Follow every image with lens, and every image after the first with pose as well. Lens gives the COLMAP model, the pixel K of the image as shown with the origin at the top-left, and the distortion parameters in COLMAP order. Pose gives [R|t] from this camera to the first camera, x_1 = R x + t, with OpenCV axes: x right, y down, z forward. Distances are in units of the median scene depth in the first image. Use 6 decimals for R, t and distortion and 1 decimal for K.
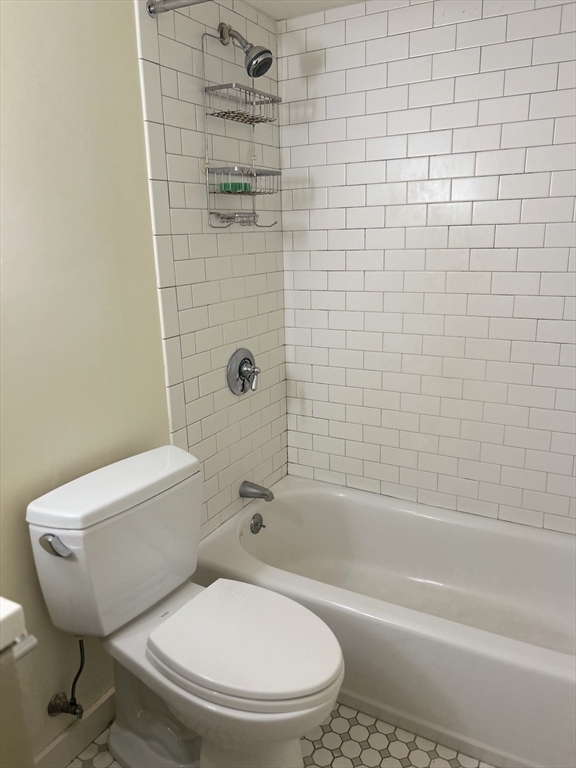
lens RADIAL K [[580.4, 0, 288.0], [0, 580.4, 384.0], [0, 0, 1]] dist [0.070951, -0.095829]
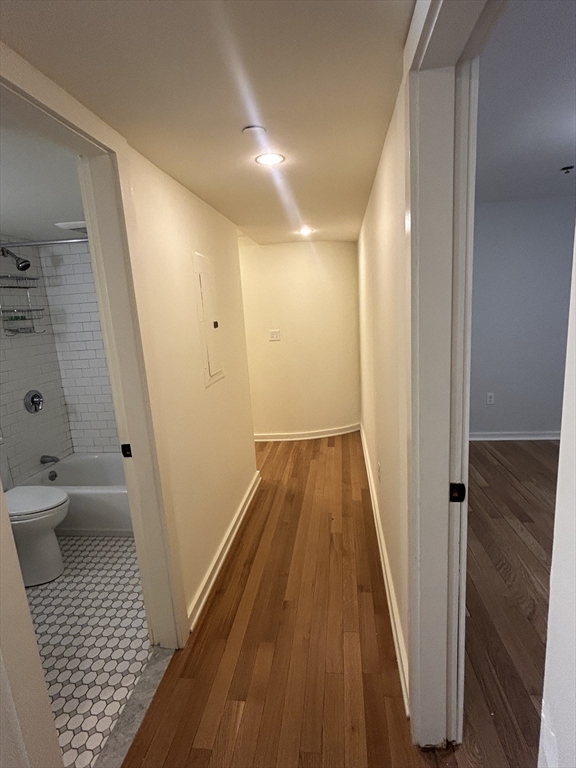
lens RADIAL K [[394.2, 0, 290.8], [0, 394.2, 381.5], [0, 0, 1]] dist [-0.001098, 0.002560]
pose [[0.925390, -0.104187, 0.364415, 0.265633], [0.137370, 0.988300, -0.066281, 0.128492], [-0.353246, 0.111395, 0.928875, -0.646485]]
